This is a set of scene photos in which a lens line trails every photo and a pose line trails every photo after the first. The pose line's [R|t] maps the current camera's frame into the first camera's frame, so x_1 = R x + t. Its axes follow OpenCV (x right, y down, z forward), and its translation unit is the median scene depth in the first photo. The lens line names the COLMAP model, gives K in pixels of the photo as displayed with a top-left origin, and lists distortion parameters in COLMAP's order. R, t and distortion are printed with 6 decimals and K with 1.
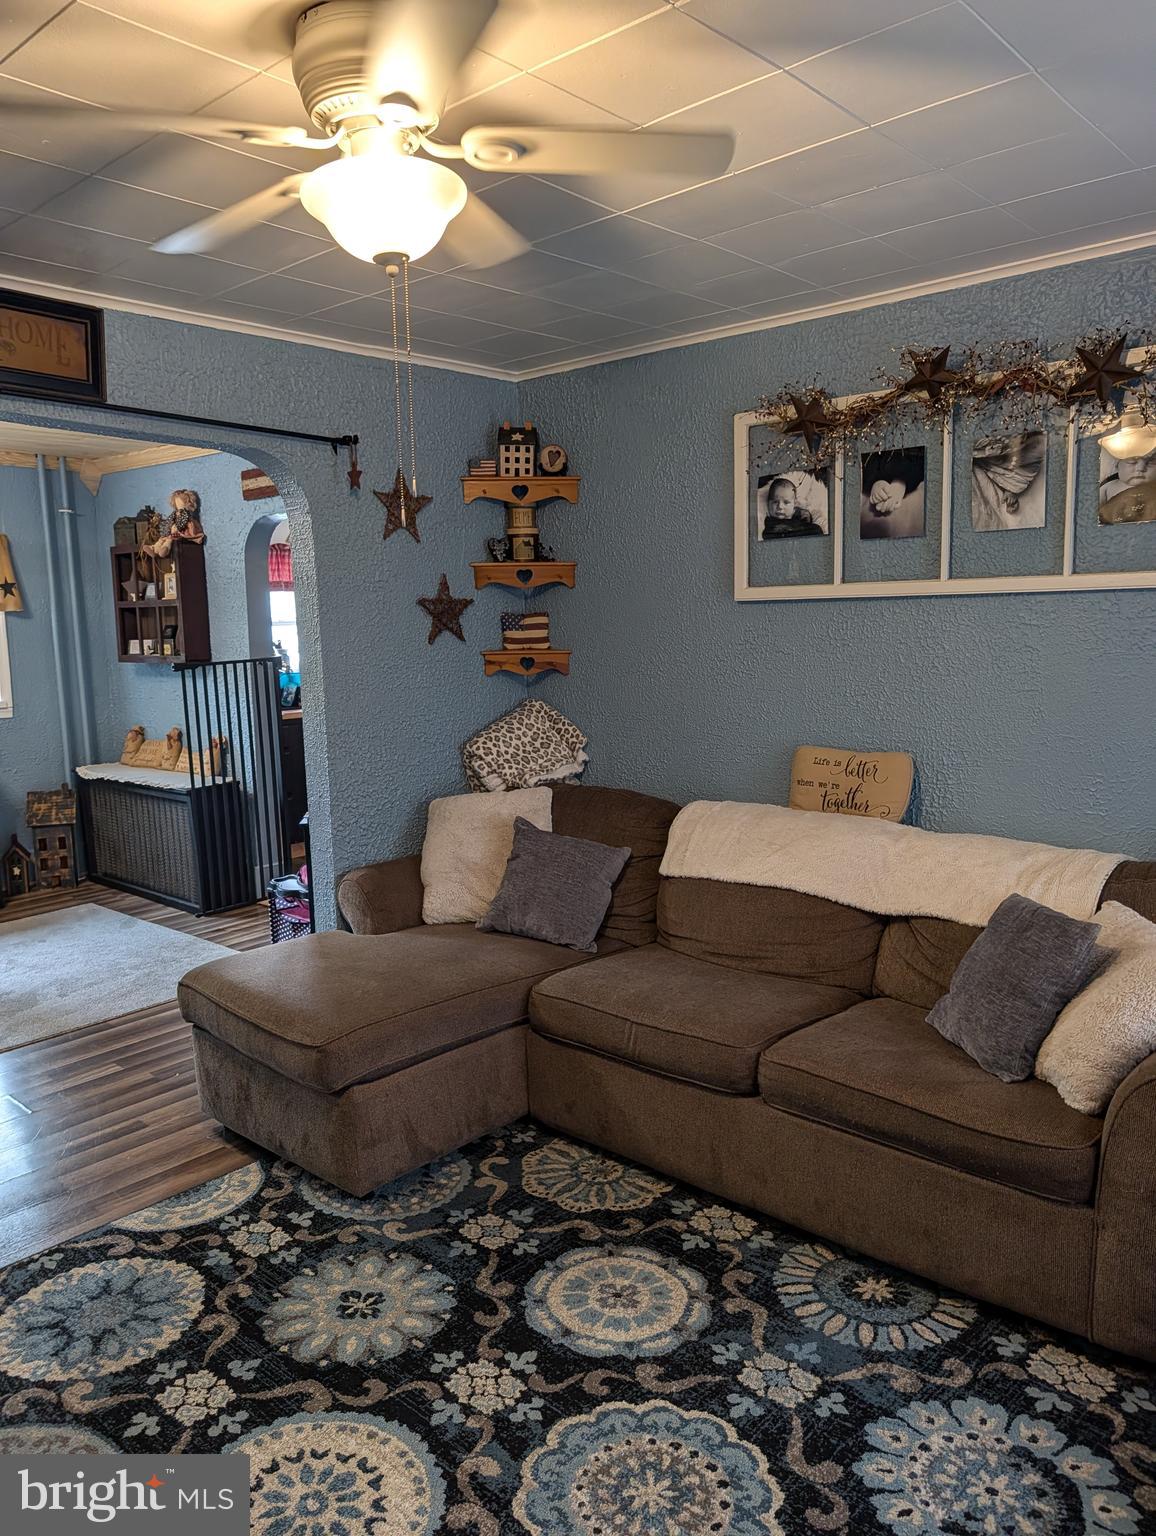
lens RADIAL K [[1115.2, 0, 574.6], [0, 1115.2, 772.4], [0, 0, 1]] dist [0.025019, -0.003208]
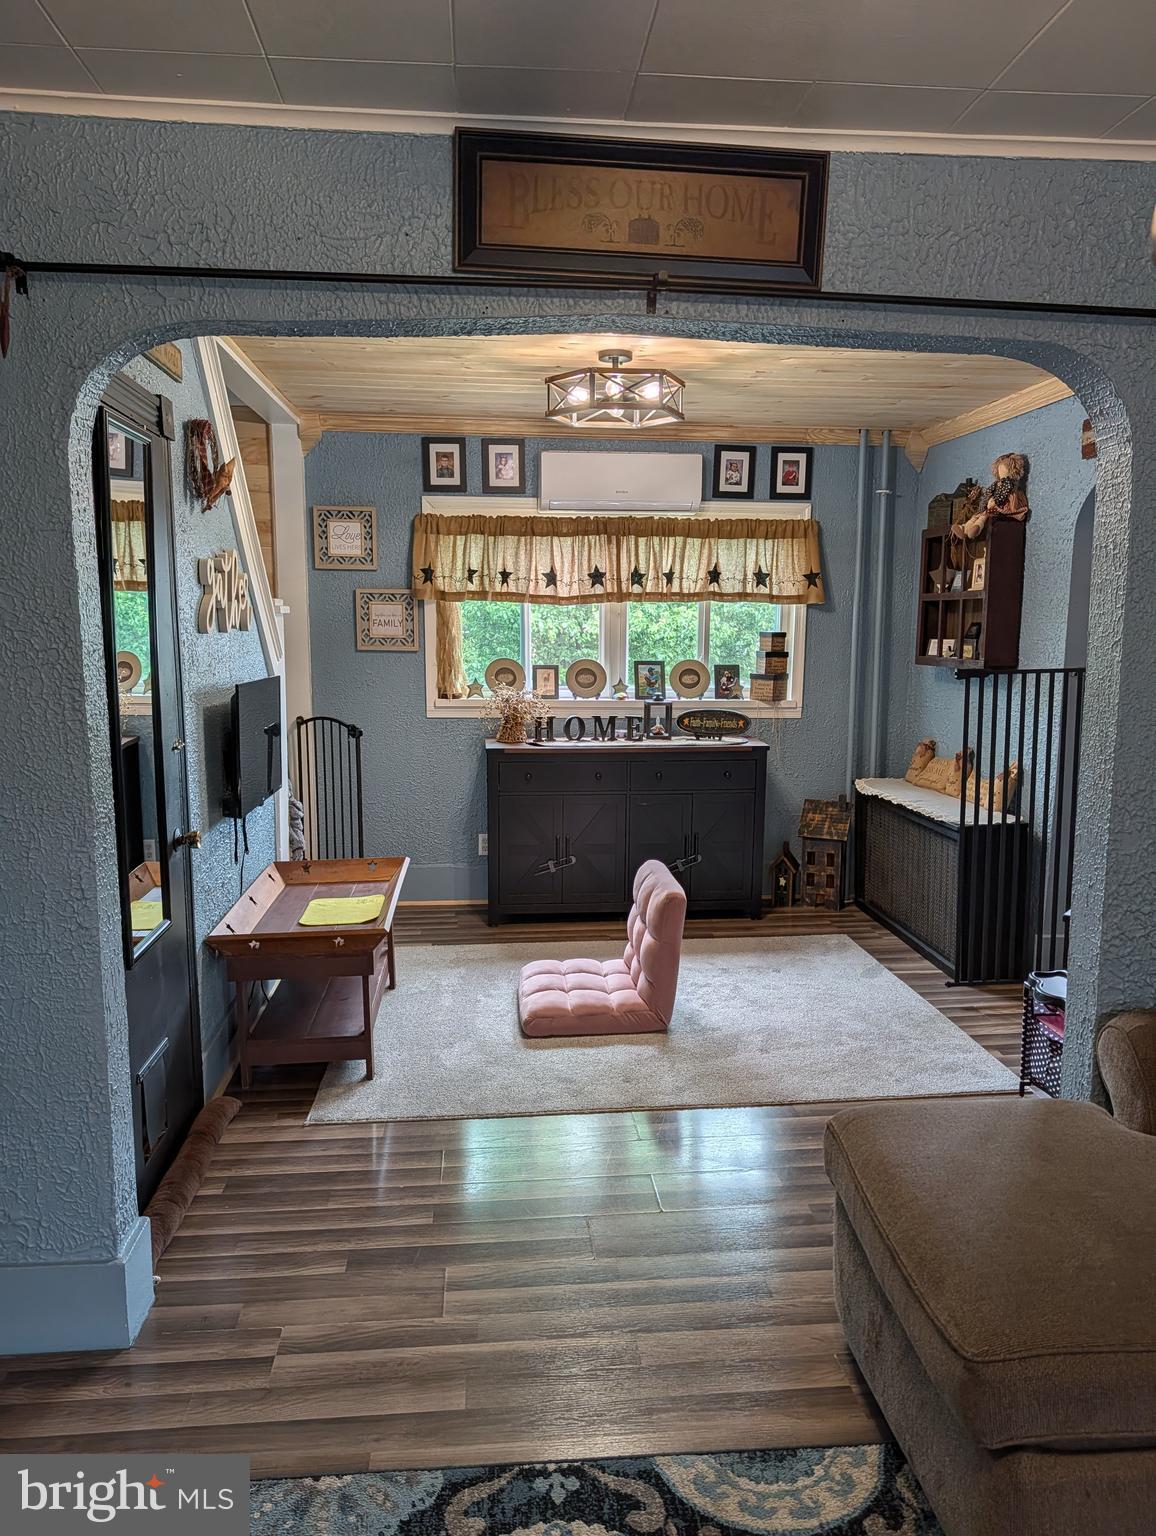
lens RADIAL K [[1109.7, 0, 591.4], [0, 1109.7, 781.1], [0, 0, 1]] dist [0.016926, -0.007961]
pose [[0.740134, 0.121033, -0.661478, -0.023214], [-0.117398, 0.991819, 0.050119, -0.037303], [0.662133, 0.040561, 0.748288, 0.324811]]
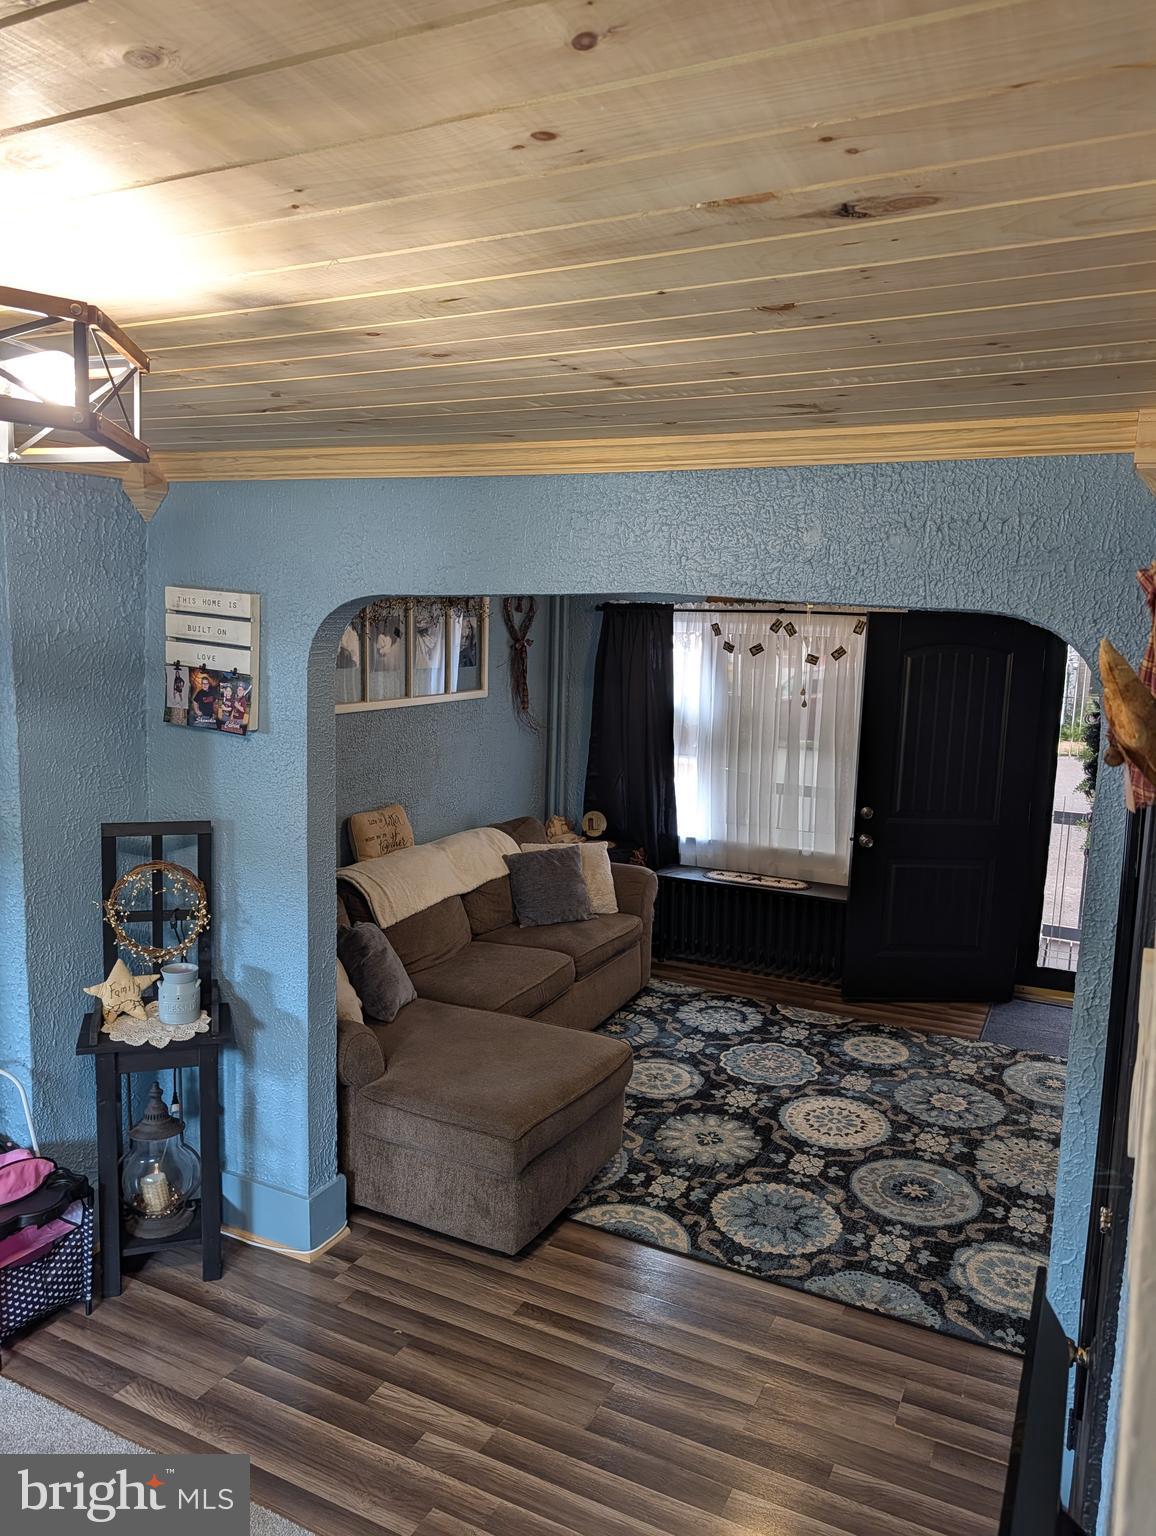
lens RADIAL K [[1115.2, 0, 574.6], [0, 1115.2, 772.4], [0, 0, 1]] dist [0.025019, -0.003208]
pose [[-0.272782, -0.125117, 0.953906, -1.124215], [0.118483, 0.979591, 0.162368, -0.254528], [-0.954752, 0.157313, -0.252390, 1.011022]]
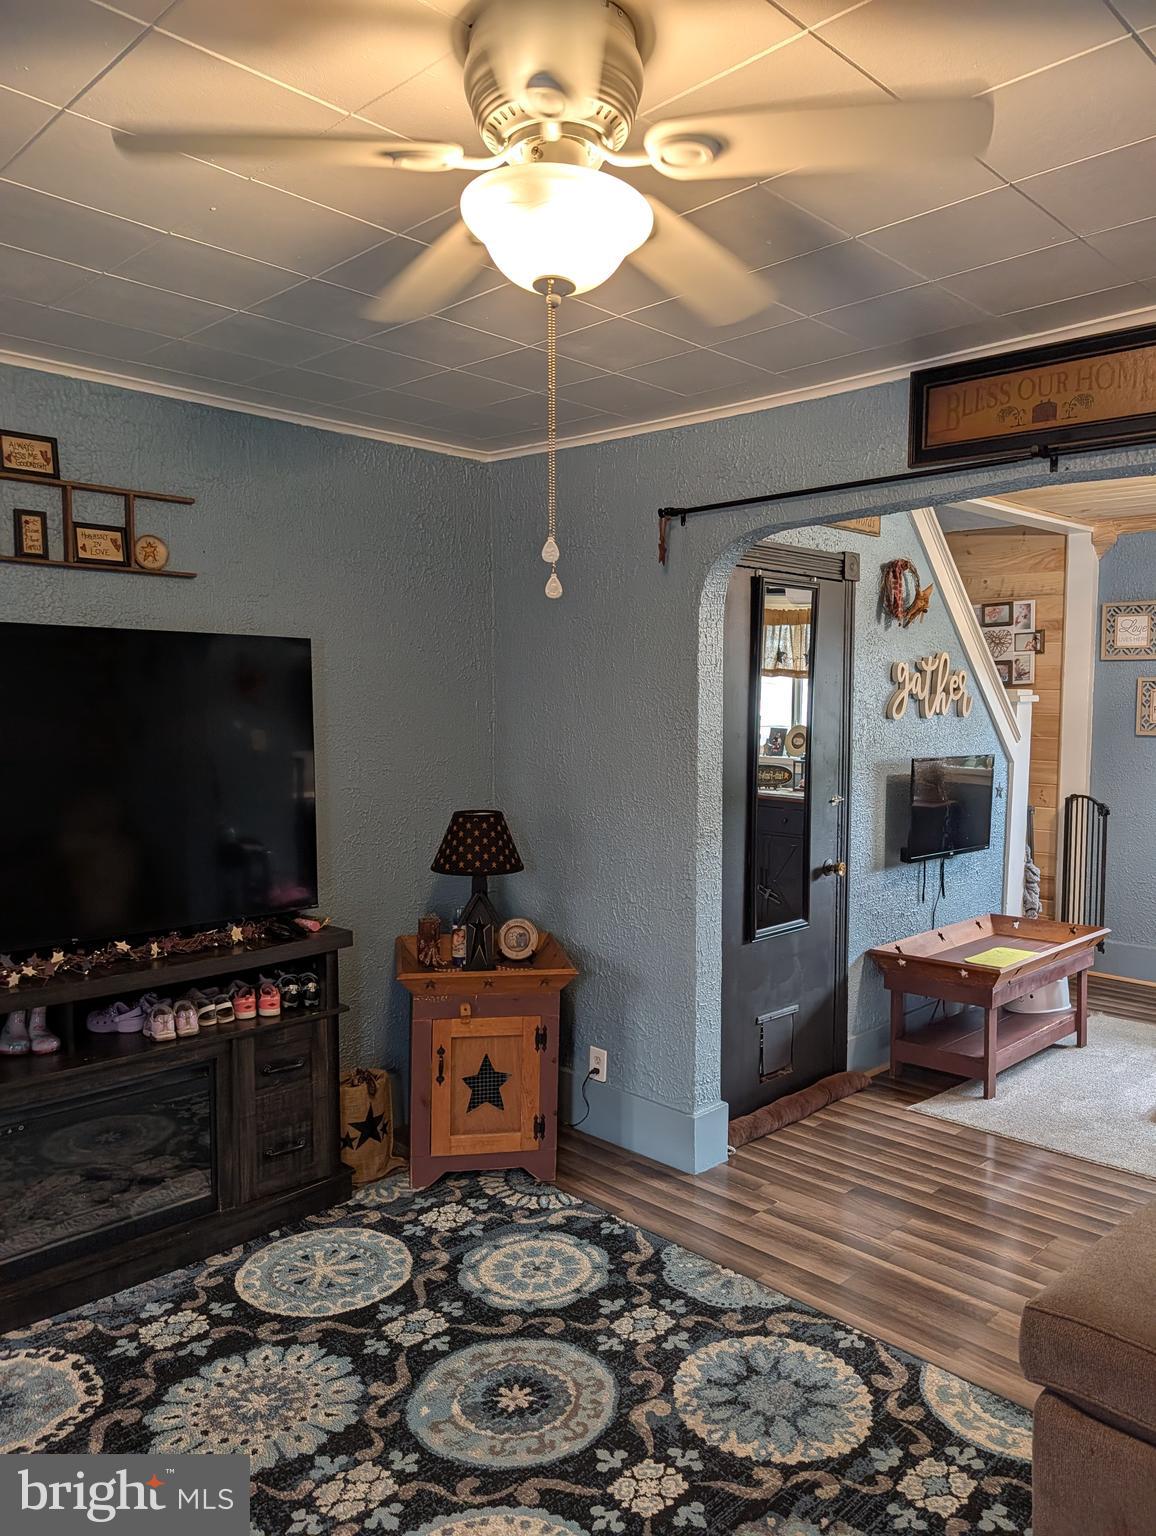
lens RADIAL K [[1109.7, 0, 591.4], [0, 1109.7, 781.1], [0, 0, 1]] dist [0.016926, -0.007961]
pose [[-0.043177, 0.096556, -0.994391, 0.332521], [-0.146960, 0.983878, 0.101916, -0.082747], [0.988200, 0.150536, -0.028291, 0.514851]]
